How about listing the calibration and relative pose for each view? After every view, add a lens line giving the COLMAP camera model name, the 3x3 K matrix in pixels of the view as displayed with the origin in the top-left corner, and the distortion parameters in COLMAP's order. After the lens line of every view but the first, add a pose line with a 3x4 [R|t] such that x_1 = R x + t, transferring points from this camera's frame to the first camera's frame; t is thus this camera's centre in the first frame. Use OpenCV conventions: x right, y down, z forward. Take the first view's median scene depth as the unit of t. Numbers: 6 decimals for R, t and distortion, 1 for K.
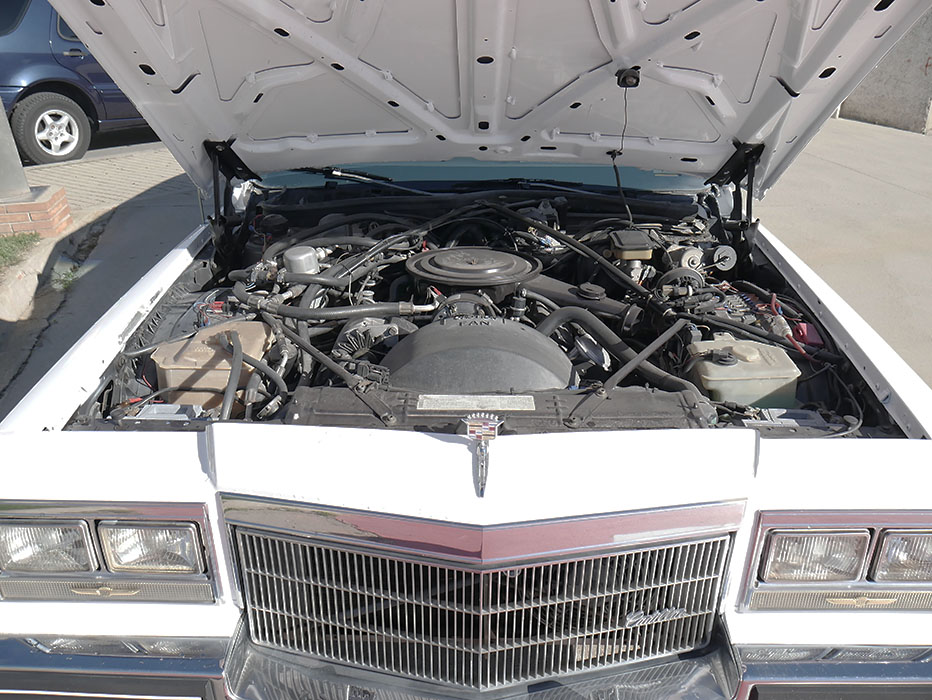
lens RADIAL K [[793.3, 0, 470.4], [0, 793.3, 351.0], [0, 0, 1]] dist [0.002471, -0.005931]
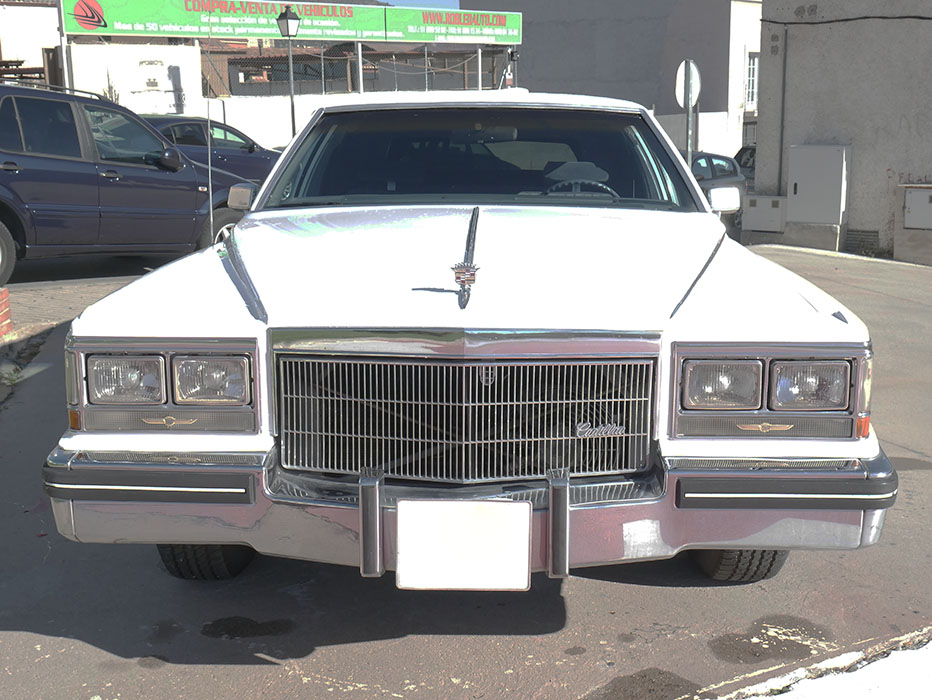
lens RADIAL K [[1161.6, 0, 463.6], [0, 1161.6, 350.1], [0, 0, 1]] dist [0.067262, 0.000000]
pose [[0.999896, 0.001130, -0.014352, 0.037652], [-0.004724, 0.967476, -0.252920, 0.670232], [0.013600, 0.252962, 0.967381, -0.837886]]
